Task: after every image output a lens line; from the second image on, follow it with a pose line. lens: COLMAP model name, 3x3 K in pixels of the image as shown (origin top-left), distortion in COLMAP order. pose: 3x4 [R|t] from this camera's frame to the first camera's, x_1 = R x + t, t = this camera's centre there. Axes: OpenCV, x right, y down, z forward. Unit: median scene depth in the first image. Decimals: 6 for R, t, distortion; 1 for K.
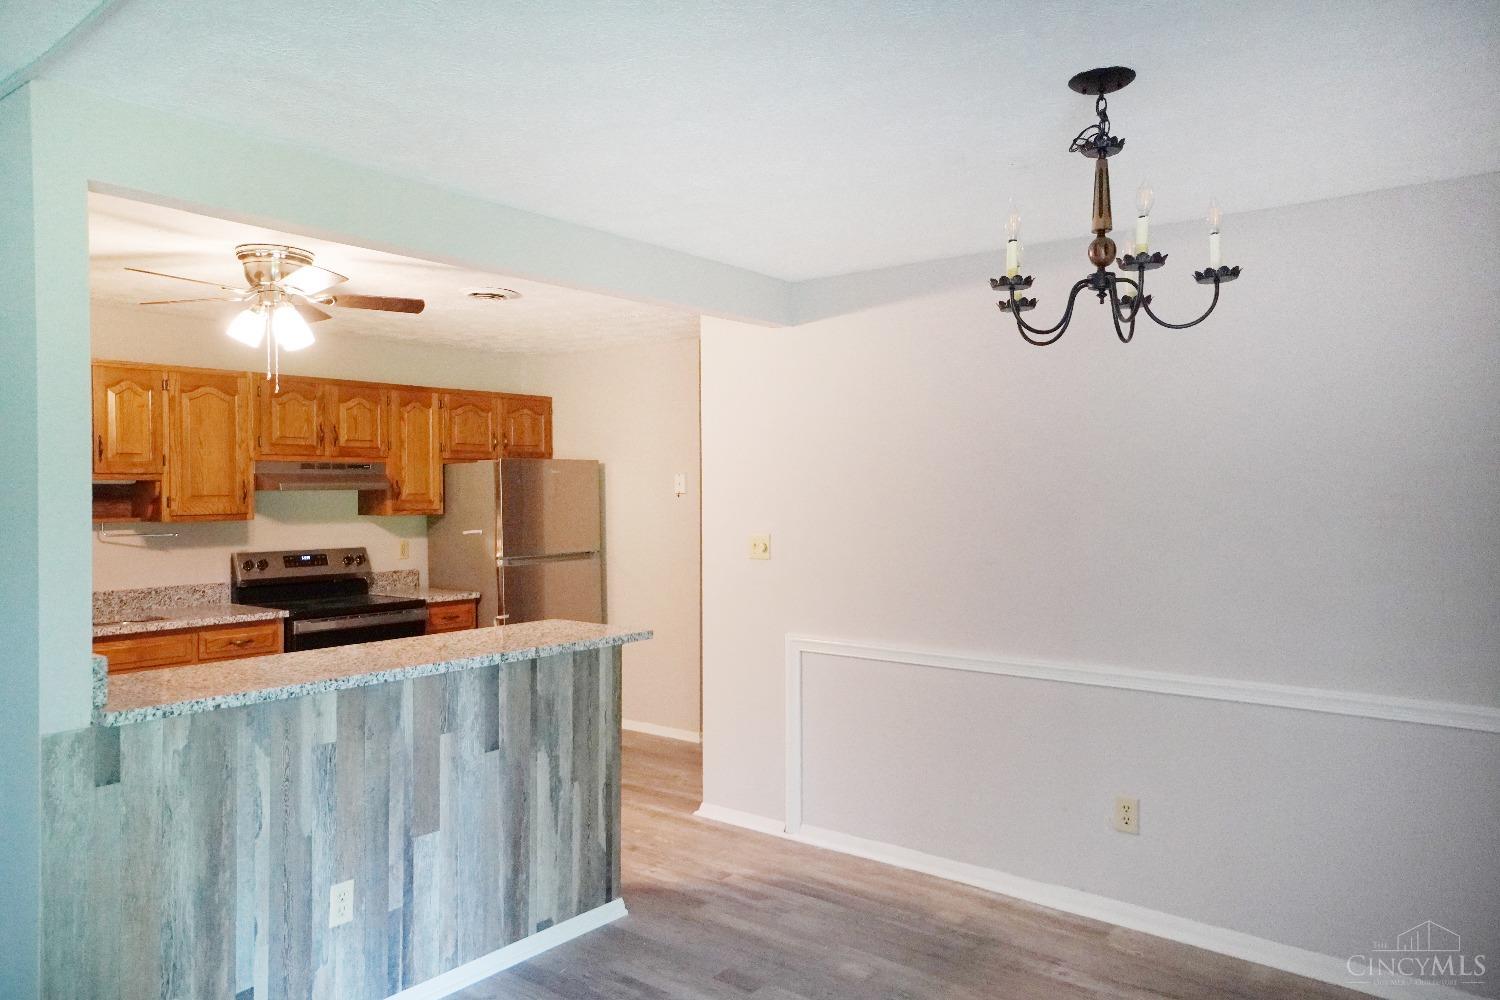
lens RADIAL K [[1030.5, 0, 743.3], [0, 1030.5, 494.9], [0, 0, 1]] dist [0.041177, 0.001665]
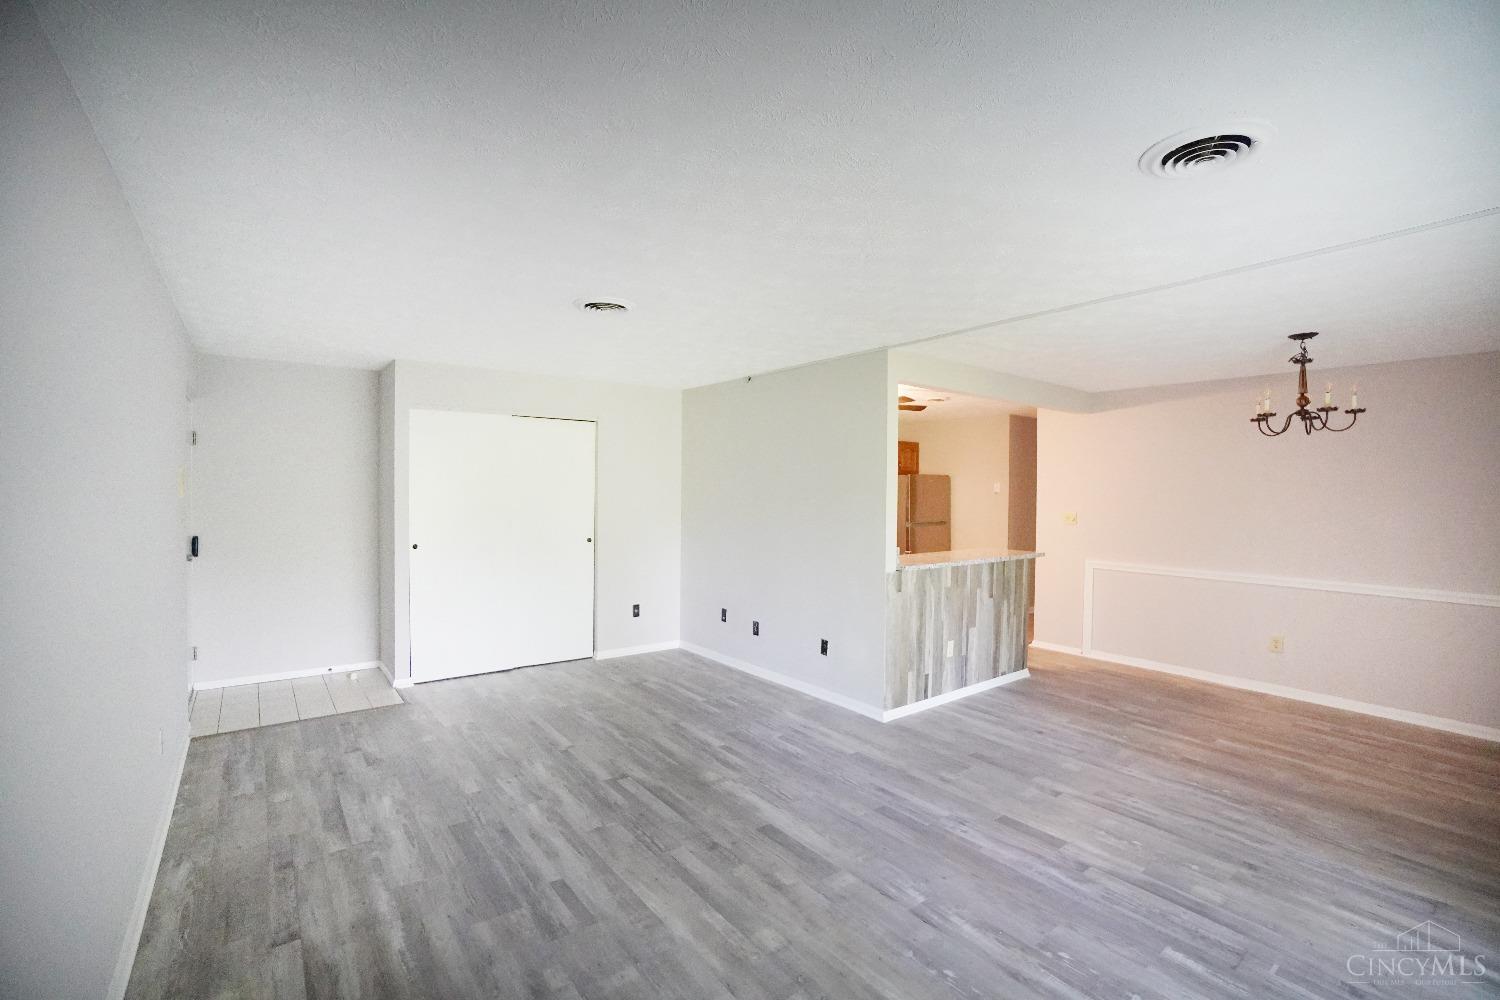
lens RADIAL K [[677.1, 0, 761.9], [0, 677.1, 501.2], [0, 0, 1]] dist [-0.001579, 0.000837]
pose [[0.980551, 0.014944, -0.195695, -0.484762], [-0.012560, 0.999831, 0.013417, 0.006122], [0.195863, -0.010698, 0.980573, -0.692377]]
